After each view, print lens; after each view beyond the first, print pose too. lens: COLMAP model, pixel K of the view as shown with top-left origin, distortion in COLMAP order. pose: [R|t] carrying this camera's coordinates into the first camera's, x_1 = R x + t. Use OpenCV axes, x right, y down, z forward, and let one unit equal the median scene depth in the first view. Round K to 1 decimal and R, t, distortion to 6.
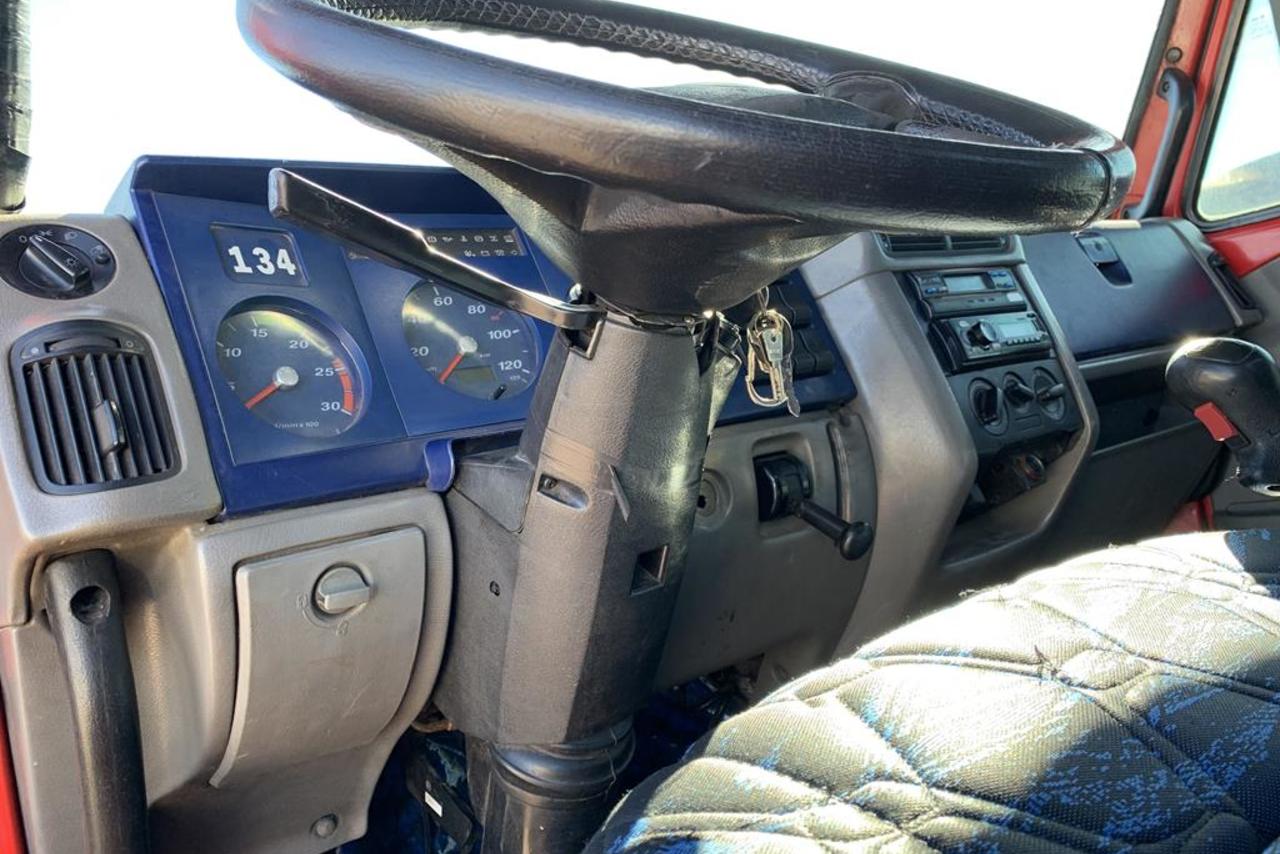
lens RADIAL K [[953.0, 0, 638.7], [0, 953.0, 426.0], [0, 0, 1]] dist [0.012374, 0.000258]
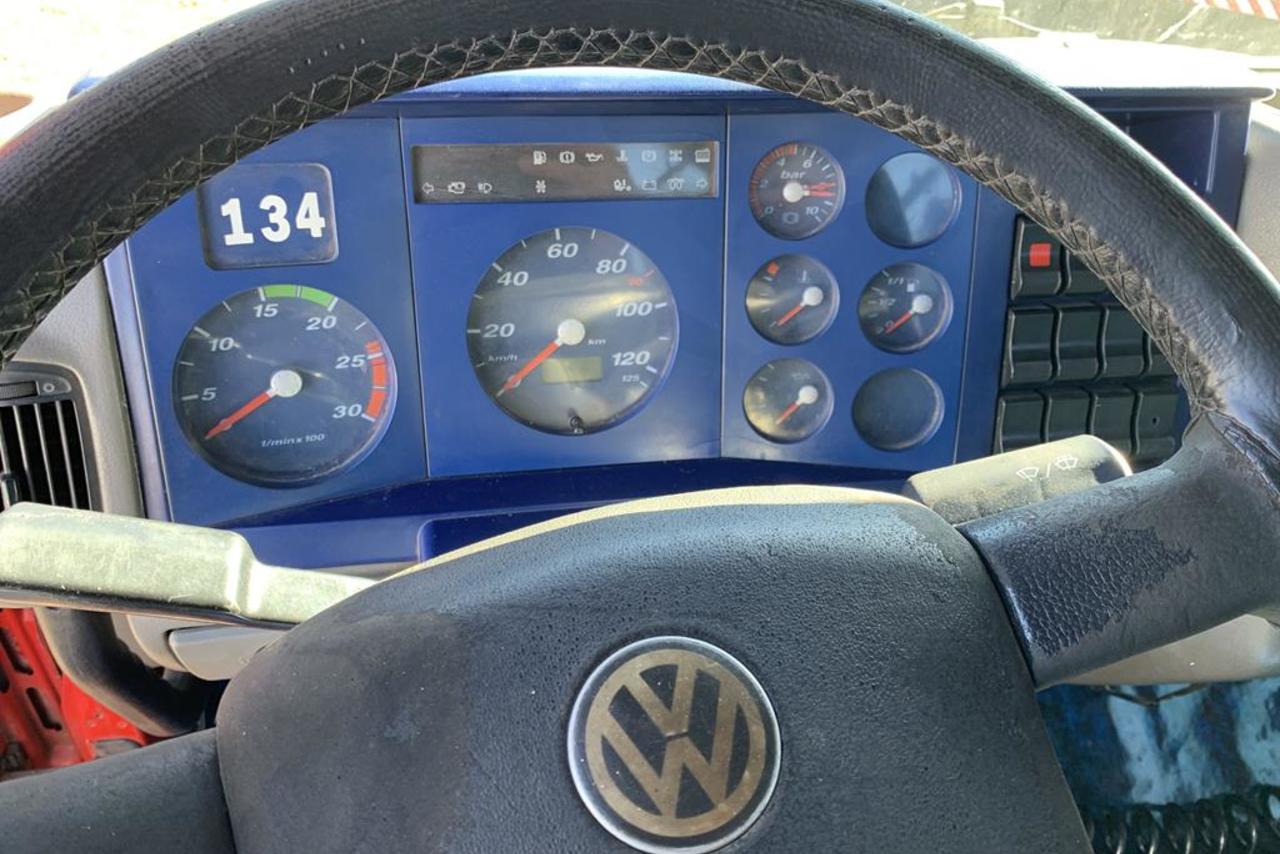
lens RADIAL K [[953.0, 0, 641.6], [0, 953.0, 427.6], [0, 0, 1]] dist [0.012374, 0.000258]
pose [[0.851166, 0.471760, -0.230129, 0.071508], [-0.222426, 0.721287, 0.655951, -0.582474], [0.475441, -0.507137, 0.718866, 0.543489]]
